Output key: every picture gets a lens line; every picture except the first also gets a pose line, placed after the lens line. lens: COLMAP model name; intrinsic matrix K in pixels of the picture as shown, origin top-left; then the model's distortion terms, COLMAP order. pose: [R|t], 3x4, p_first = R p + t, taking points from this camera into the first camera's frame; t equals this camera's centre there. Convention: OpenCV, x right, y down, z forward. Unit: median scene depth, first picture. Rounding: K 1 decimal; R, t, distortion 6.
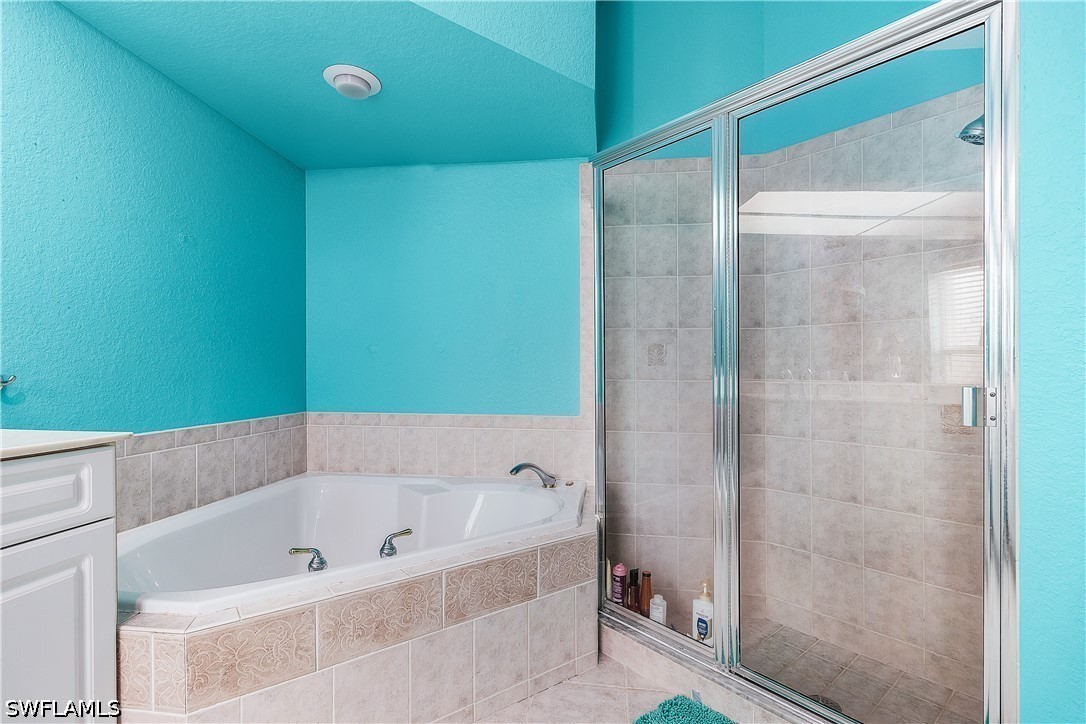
lens RADIAL K [[510.5, 0, 540.2], [0, 510.5, 384.0], [0, 0, 1]] dist [0.001335, 0.000424]
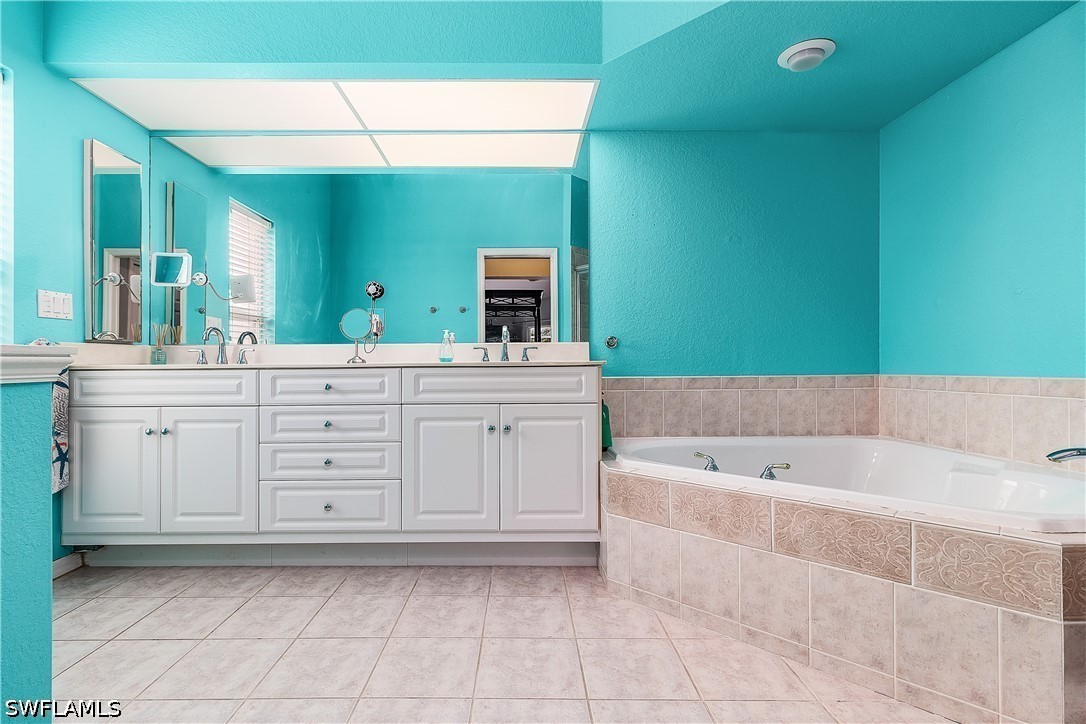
lens RADIAL K [[499.8, 0, 512.3], [0, 499.8, 382.6], [0, 0, 1]] dist [-0.000194, 0.000025]
pose [[0.134463, 0.026585, -0.990562, 0.603965], [-0.012134, 0.999609, 0.025181, 0.081169], [0.990844, 0.008633, 0.134733, 0.246514]]
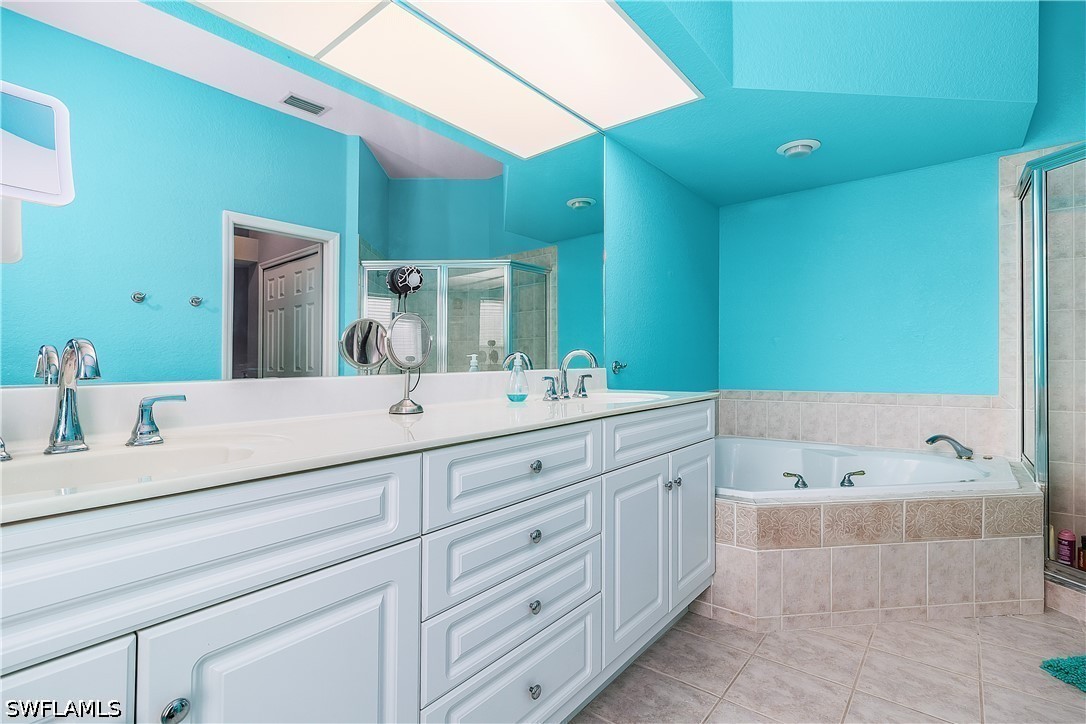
lens RADIAL K [[504.5, 0, 542.2], [0, 504.5, 373.6], [0, 0, 1]] dist [0.002242, 0.000336]
pose [[0.849520, -0.005660, -0.527525, -0.233205], [0.008070, 0.999965, 0.002267, 0.010762], [0.527494, -0.006183, 0.849536, -0.523637]]
